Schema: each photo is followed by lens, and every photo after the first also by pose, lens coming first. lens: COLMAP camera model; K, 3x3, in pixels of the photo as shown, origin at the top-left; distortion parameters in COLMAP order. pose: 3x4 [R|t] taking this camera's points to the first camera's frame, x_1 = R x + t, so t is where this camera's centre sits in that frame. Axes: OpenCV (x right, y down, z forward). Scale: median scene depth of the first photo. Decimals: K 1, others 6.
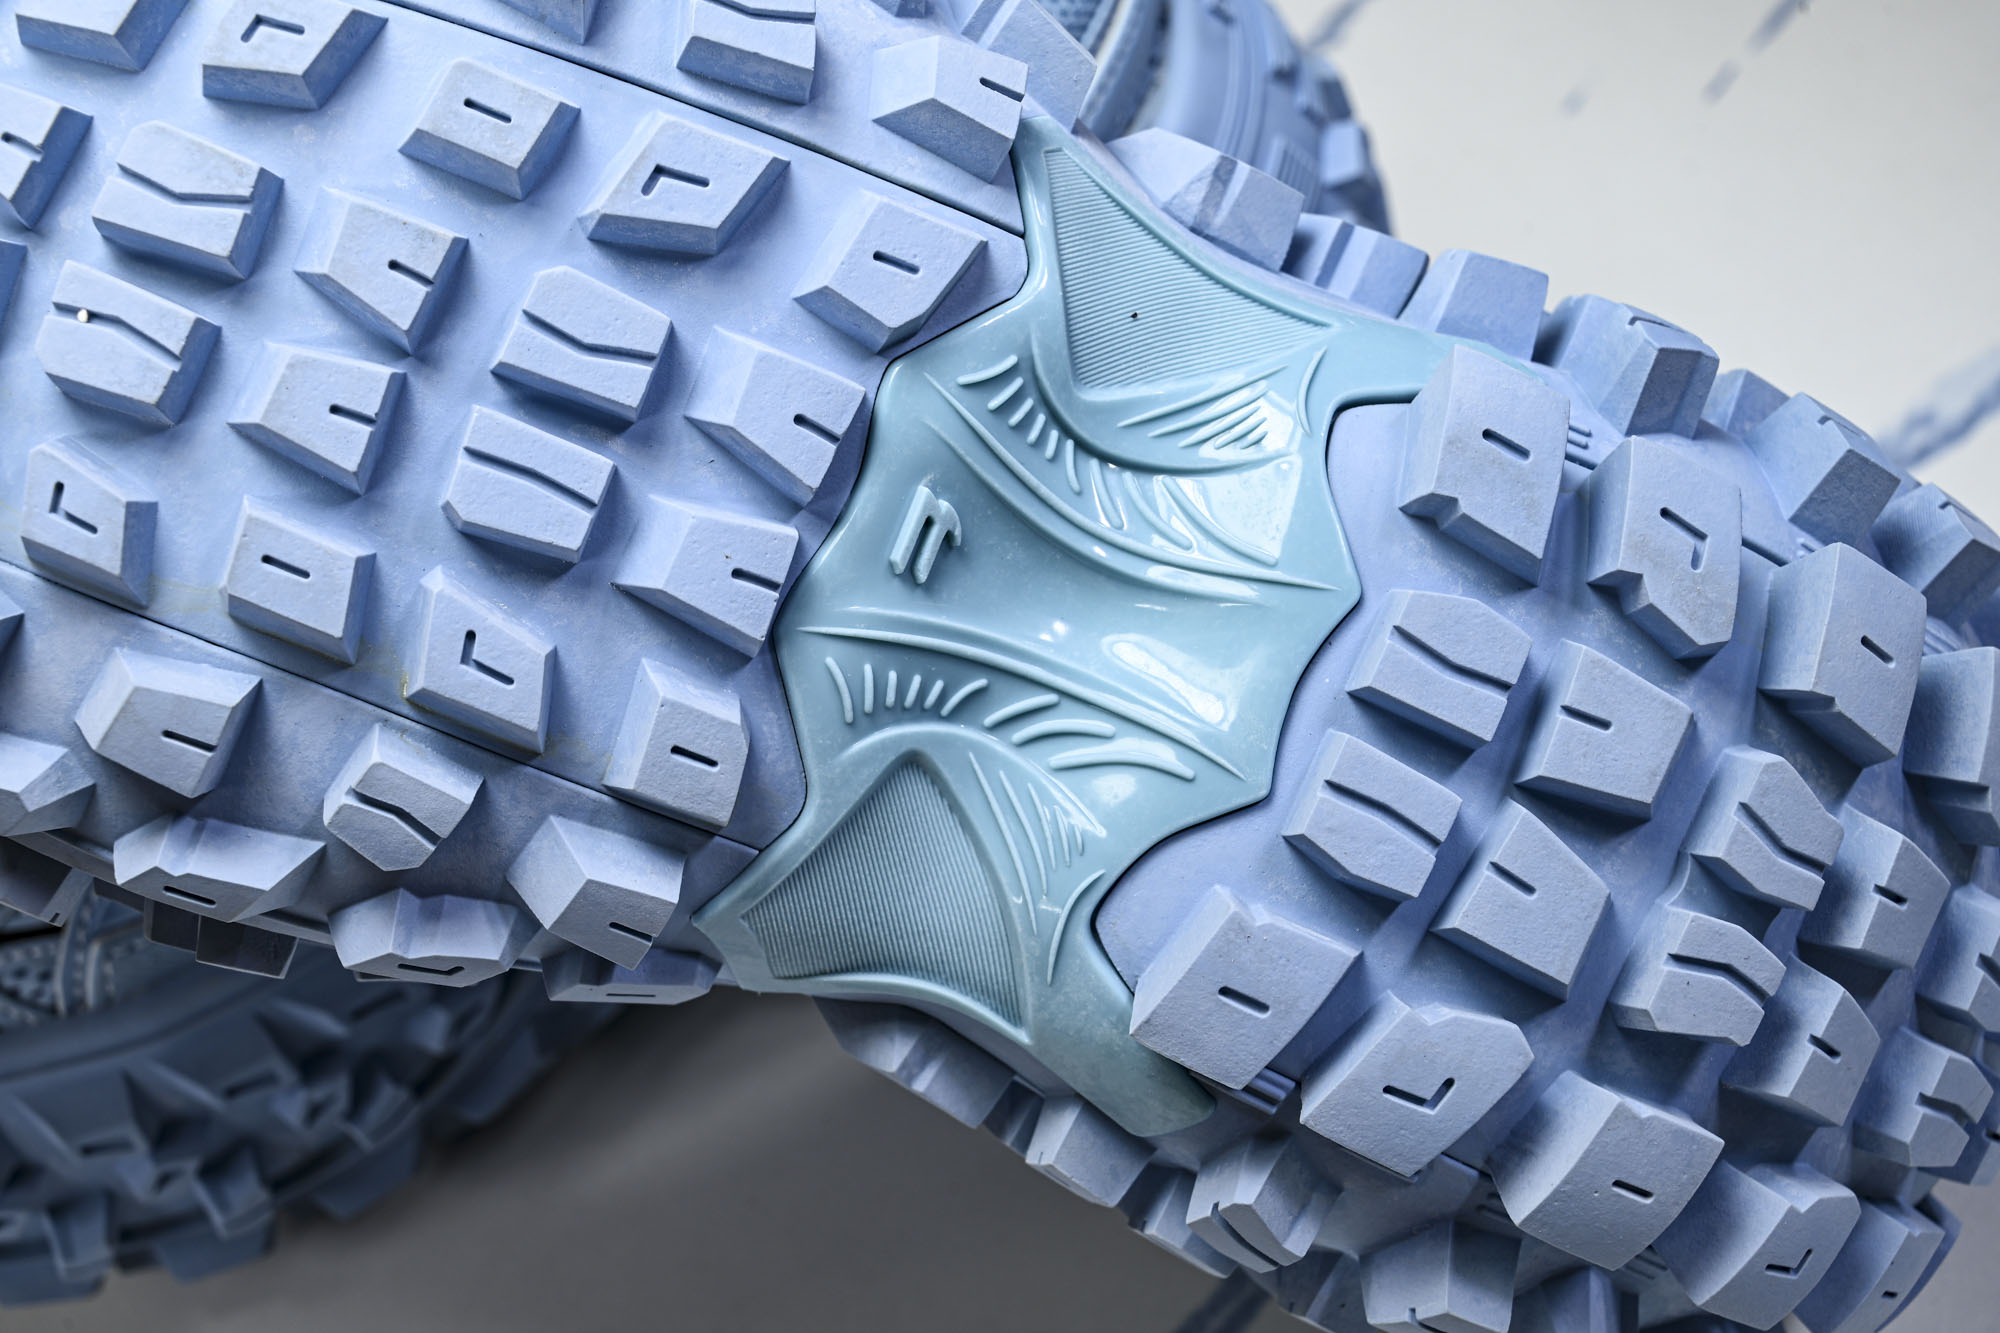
lens RADIAL K [[3221.3, 0, 998.9], [0, 3221.3, 665.0], [0, 0, 1]] dist [-0.034557, 0.000000]
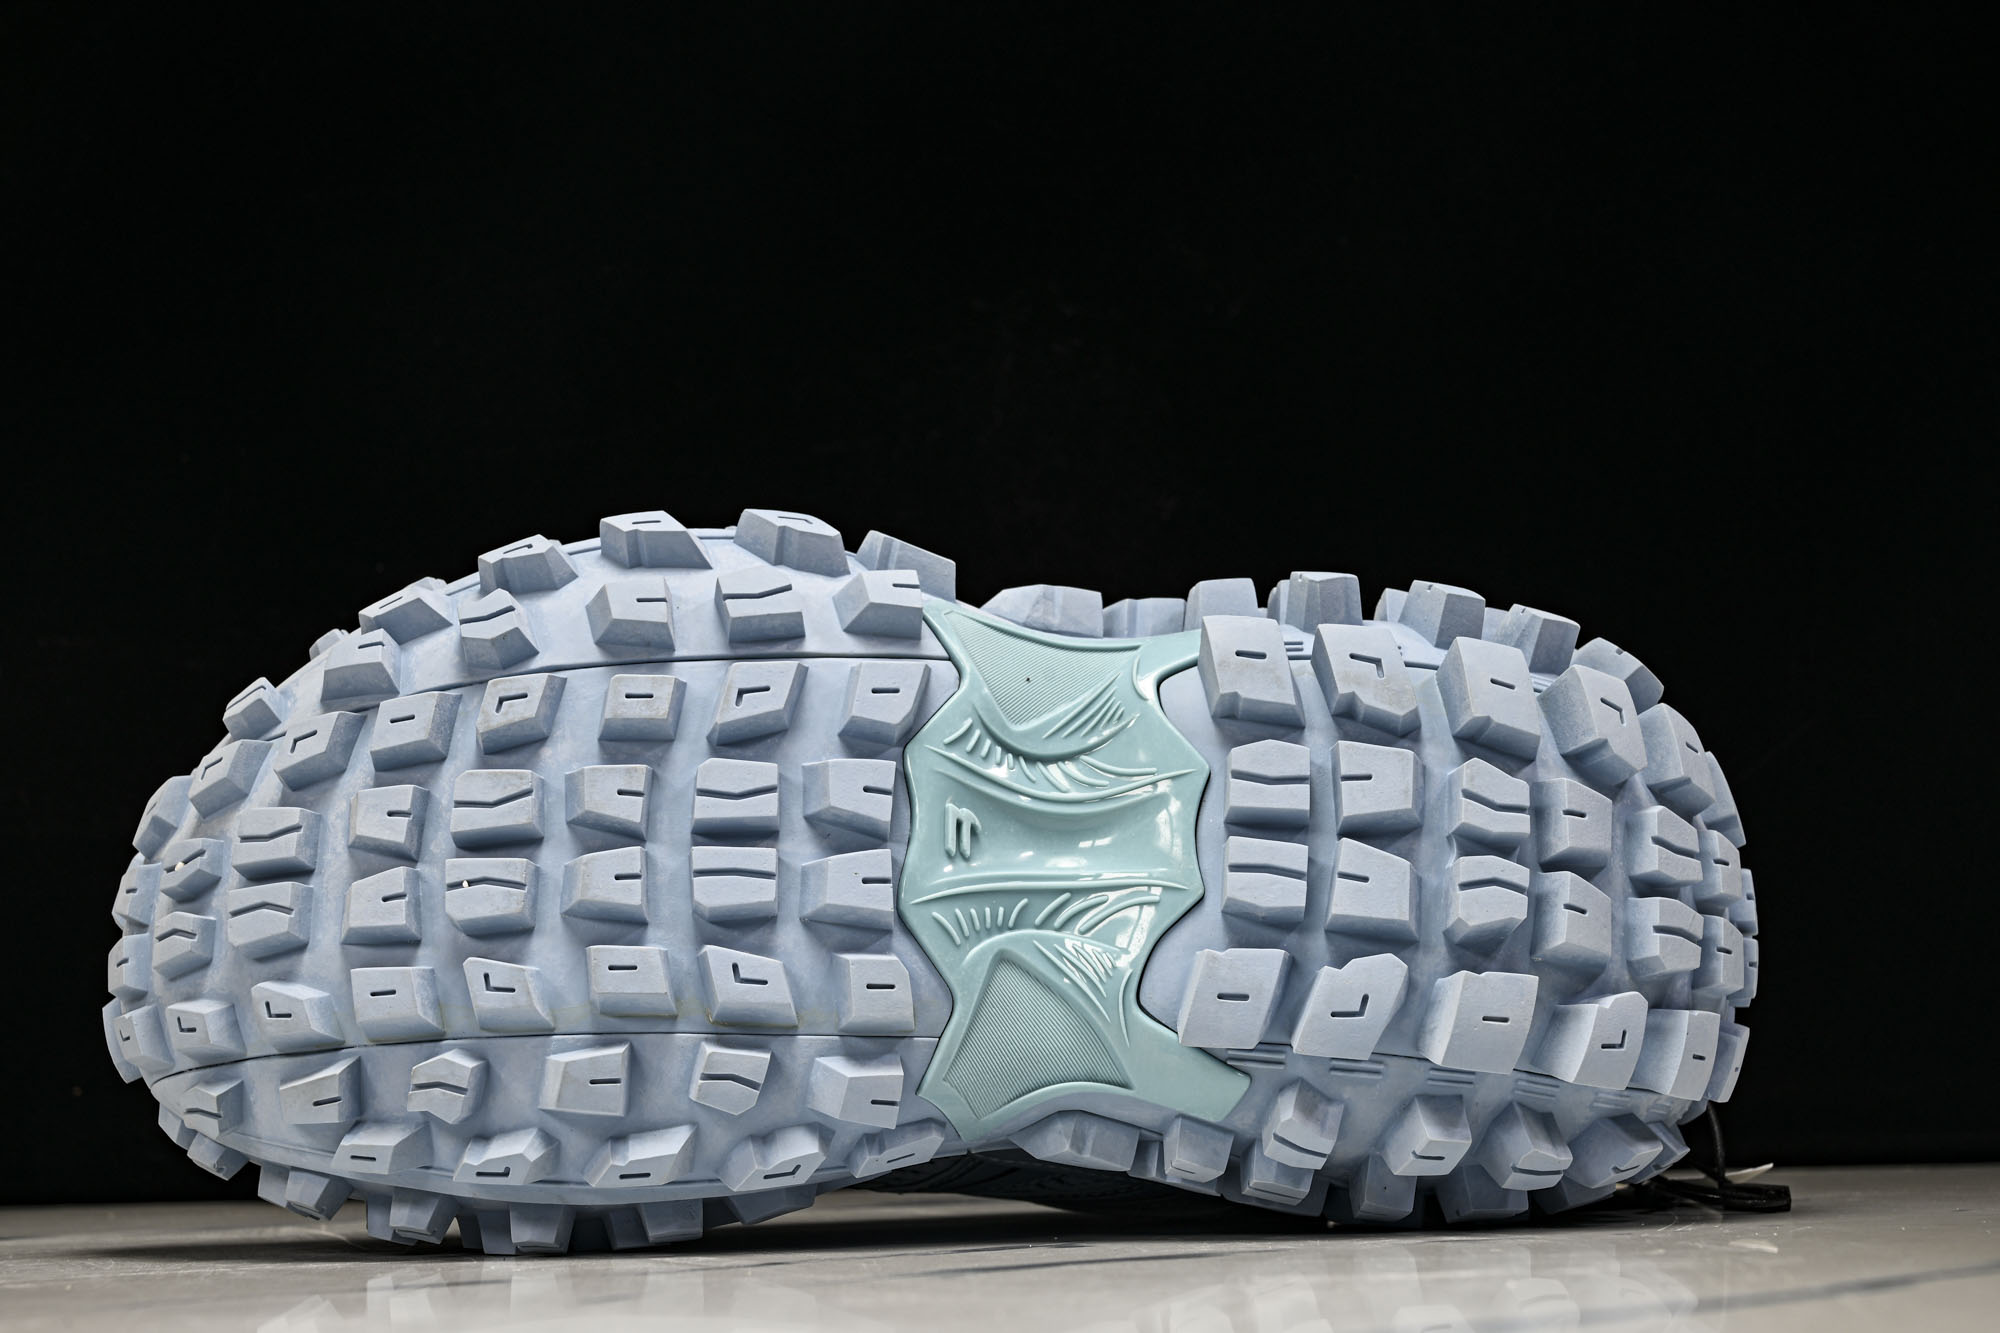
lens RADIAL K [[3221.3, 0, 1000.7], [0, 3221.3, 667.0], [0, 0, 1]] dist [-0.034557, 0.000000]
pose [[0.925068, -0.377830, 0.038645, -0.036560], [0.374127, 0.888995, -0.264039, 0.344743], [0.065407, 0.258712, 0.963738, -0.676905]]
